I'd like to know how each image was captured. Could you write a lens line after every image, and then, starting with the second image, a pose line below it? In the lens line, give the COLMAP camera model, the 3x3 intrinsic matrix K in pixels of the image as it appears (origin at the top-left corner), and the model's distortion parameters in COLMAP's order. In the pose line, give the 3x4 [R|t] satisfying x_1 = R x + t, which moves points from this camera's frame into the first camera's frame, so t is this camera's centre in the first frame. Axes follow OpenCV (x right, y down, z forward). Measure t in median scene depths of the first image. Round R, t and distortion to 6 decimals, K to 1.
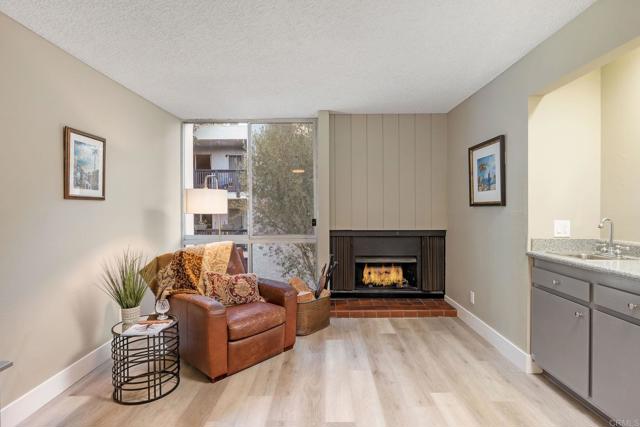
lens RADIAL K [[336.2, 0, 320.4], [0, 336.2, 206.9], [0, 0, 1]] dist [0.000687, -0.001245]
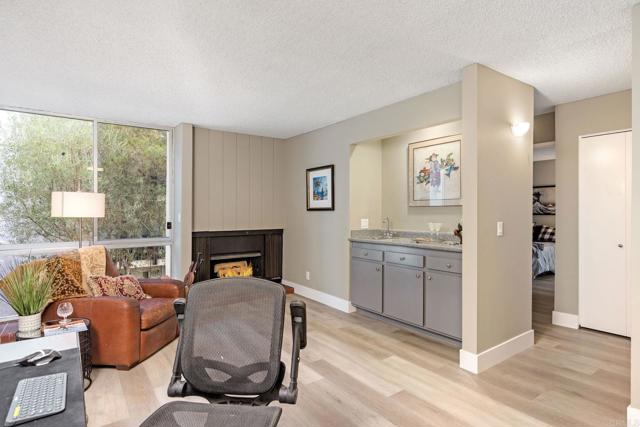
lens RADIAL K [[346.1, 0, 319.1], [0, 346.1, 212.7], [0, 0, 1]] dist [-0.002004, -0.000485]
pose [[0.816717, -0.000838, 0.577037, -0.373285], [-0.001053, 0.999995, 0.002944, 0.002761], [-0.577037, -0.003012, 0.816713, -0.227831]]
